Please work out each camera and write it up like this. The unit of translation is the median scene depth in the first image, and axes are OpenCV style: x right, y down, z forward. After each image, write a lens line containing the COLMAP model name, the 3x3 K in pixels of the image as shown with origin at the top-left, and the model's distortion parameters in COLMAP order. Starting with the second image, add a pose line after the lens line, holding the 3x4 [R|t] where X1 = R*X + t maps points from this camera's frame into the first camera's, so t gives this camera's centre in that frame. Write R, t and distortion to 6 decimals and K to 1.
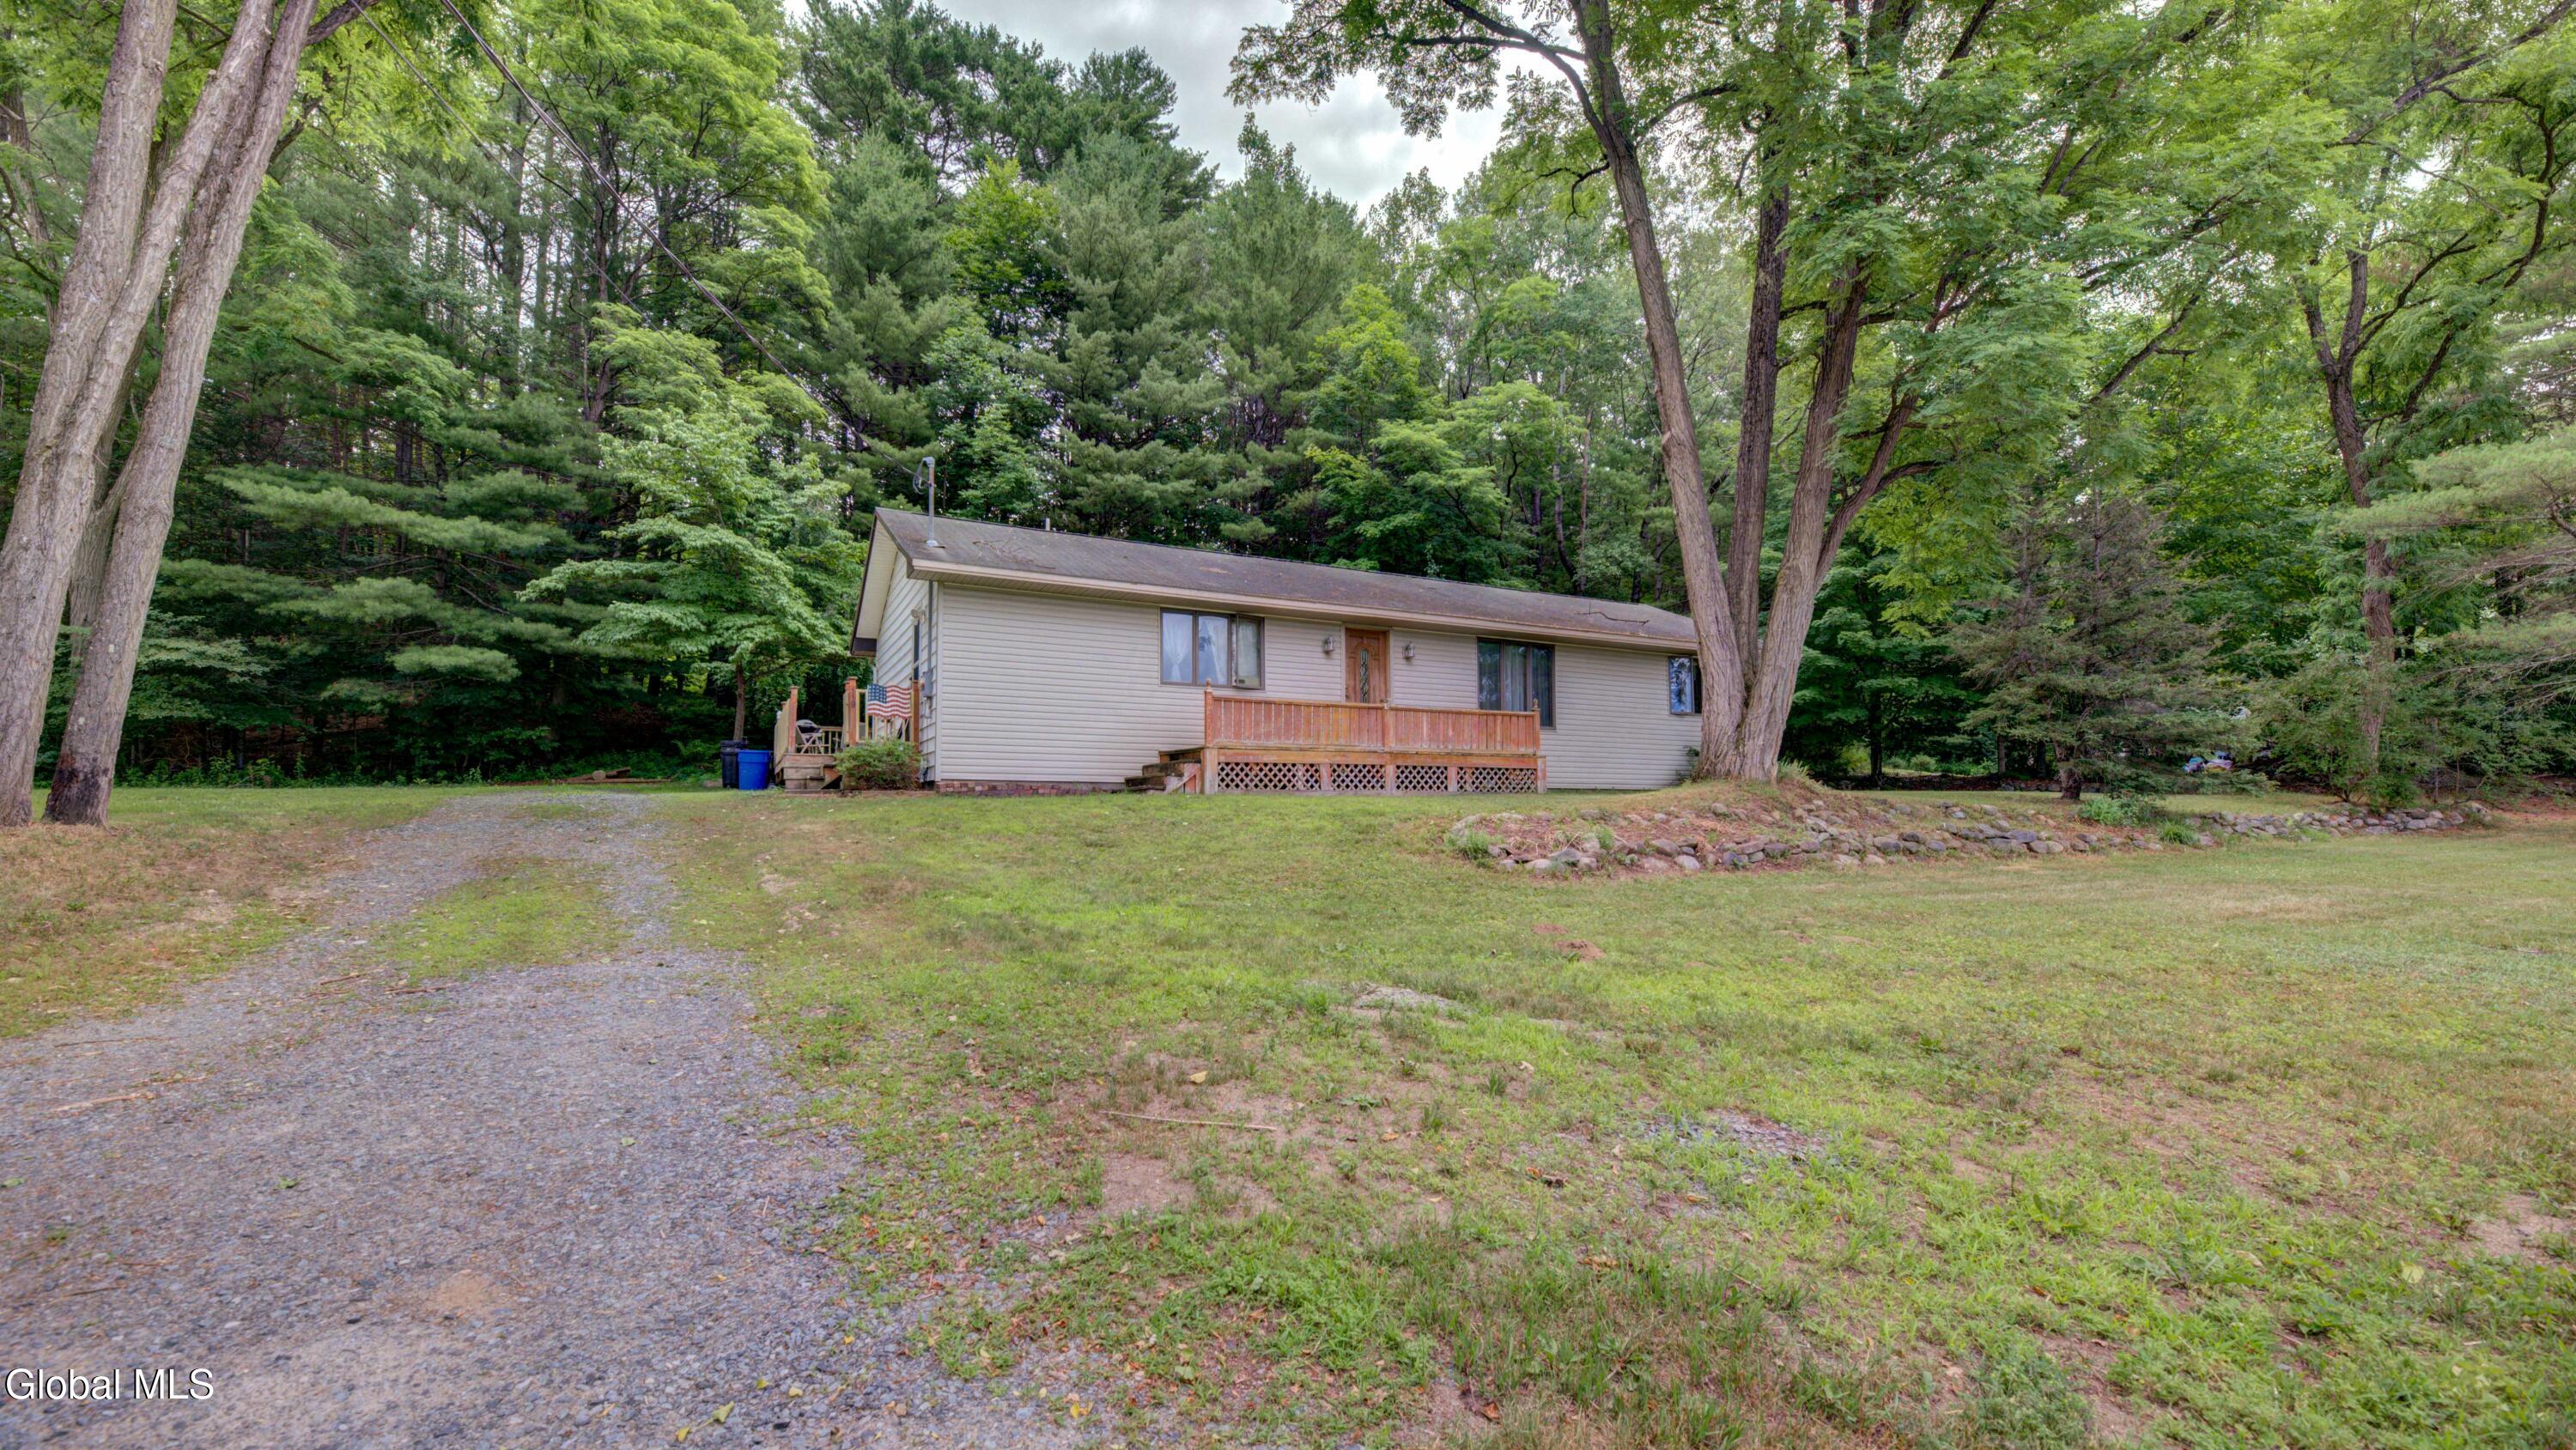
lens RADIAL K [[1047.2, 0, 1293.1], [0, 1047.2, 757.1], [0, 0, 1]] dist [0.000422, 0.000111]
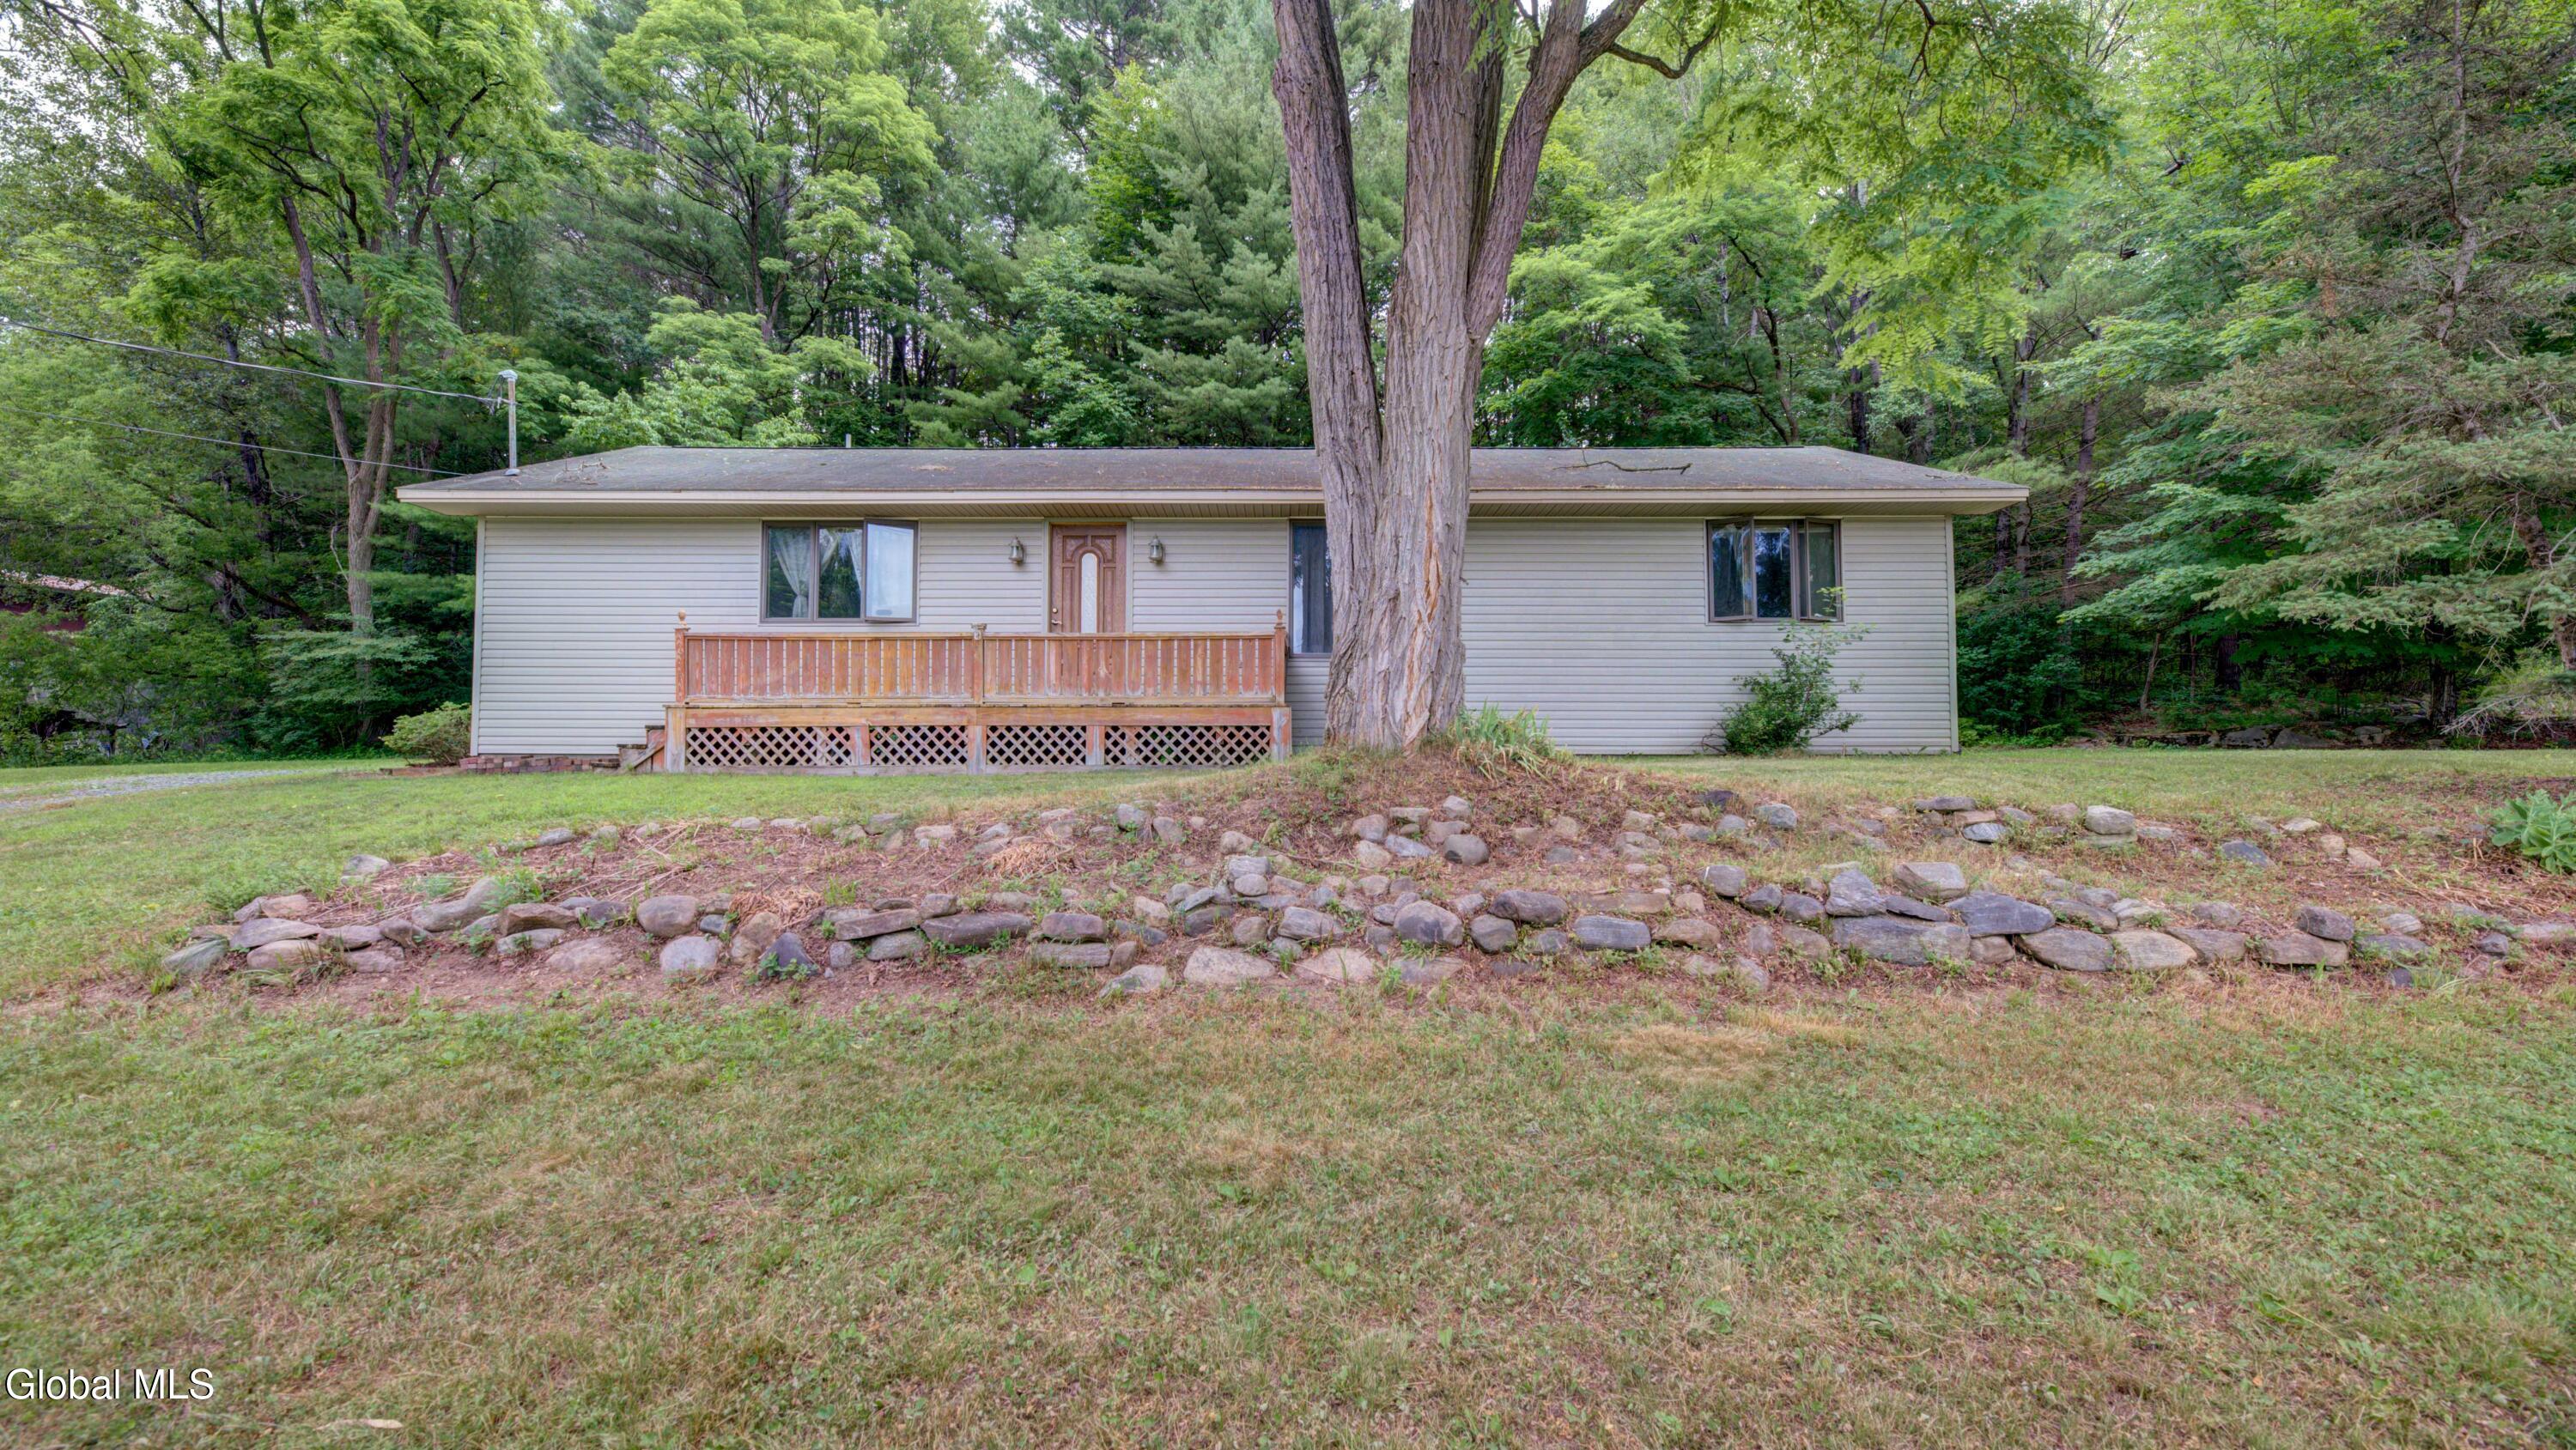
lens RADIAL K [[1050.1, 0, 1280.1], [0, 1050.1, 711.0], [0, 0, 1]] dist [0.000173, 0.000071]
pose [[0.883626, -0.023556, -0.467600, 0.472472], [0.024170, 0.999697, -0.004686, 0.005174], [0.467569, -0.007161, 0.883928, 0.436536]]
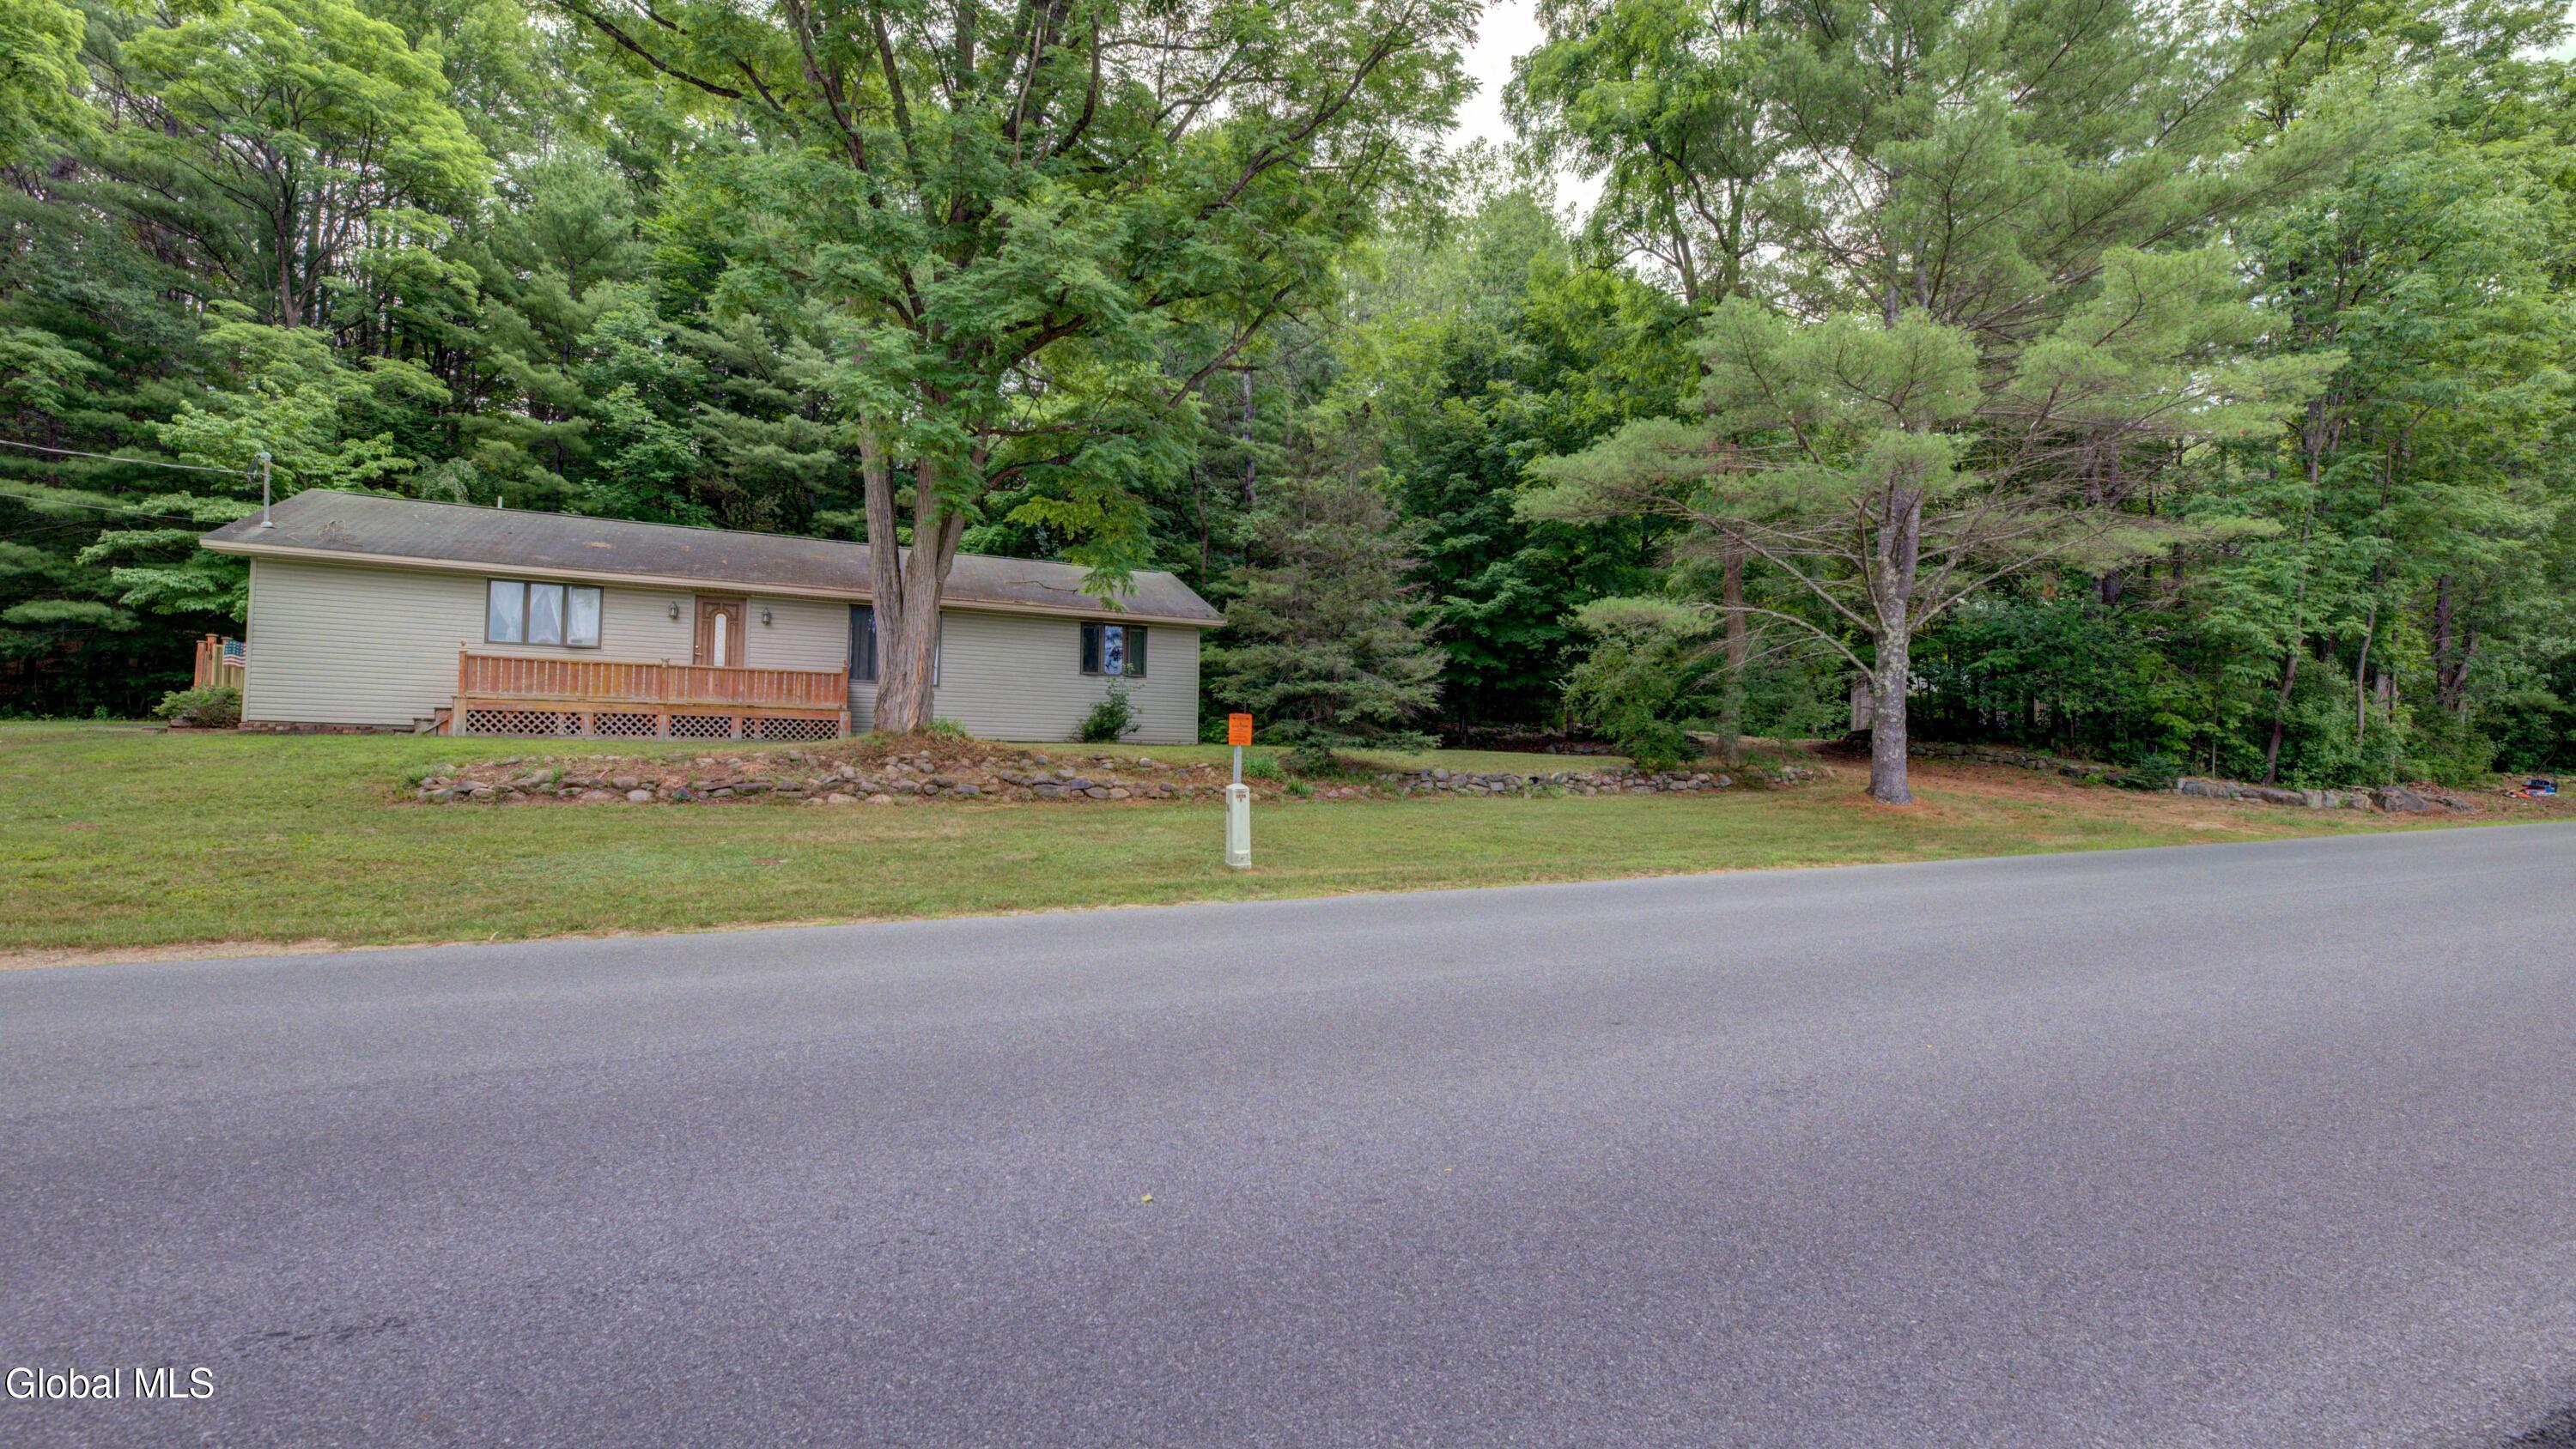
lens RADIAL K [[1065.3, 0, 1288.0], [0, 1065.3, 724.5], [0, 0, 1]] dist [-0.006412, 0.000294]
pose [[0.998767, 0.016843, -0.046705, 0.712578], [-0.016230, 0.999778, 0.013468, -0.007611], [0.046921, -0.012694, 0.998818, -0.127891]]
